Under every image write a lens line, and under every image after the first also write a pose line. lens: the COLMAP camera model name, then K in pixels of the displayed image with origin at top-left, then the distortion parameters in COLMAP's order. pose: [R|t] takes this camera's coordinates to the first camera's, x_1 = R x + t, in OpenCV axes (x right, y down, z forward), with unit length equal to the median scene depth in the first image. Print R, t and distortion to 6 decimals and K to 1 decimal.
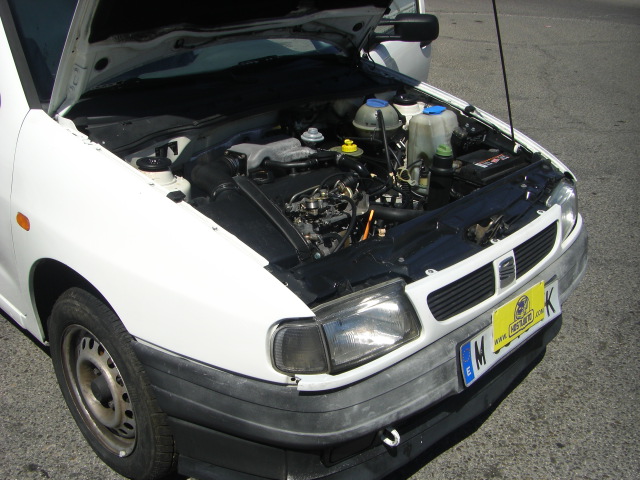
lens RADIAL K [[718.4, 0, 306.2], [0, 718.4, 268.4], [0, 0, 1]] dist [-0.164629, 0.068454]
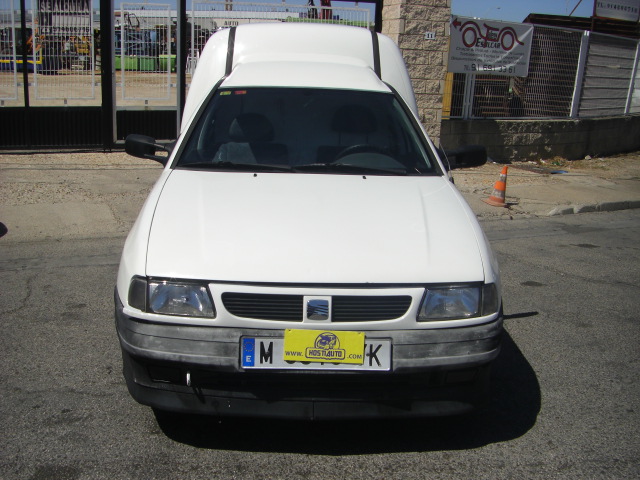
lens RADIAL K [[718.4, 0, 306.2], [0, 718.4, 268.4], [0, 0, 1]] dist [-0.164629, 0.068454]
pose [[0.720113, 0.184367, -0.668914, 1.234615], [-0.322797, 0.942390, -0.087762, 0.061400], [0.614198, 0.279122, 0.738141, -0.049011]]
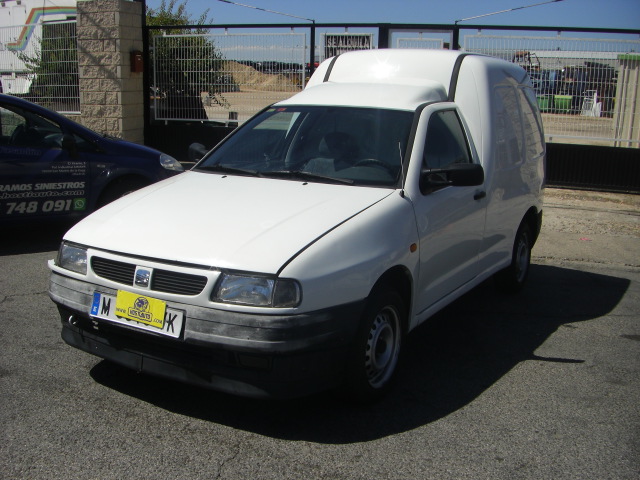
lens RADIAL K [[718.4, 0, 306.2], [0, 718.4, 268.4], [0, 0, 1]] dist [-0.164629, 0.068454]
pose [[0.224856, 0.206533, -0.952252, 2.040397], [-0.452254, 0.887757, 0.085754, -0.345655], [0.863080, 0.411377, 0.293023, 0.882103]]
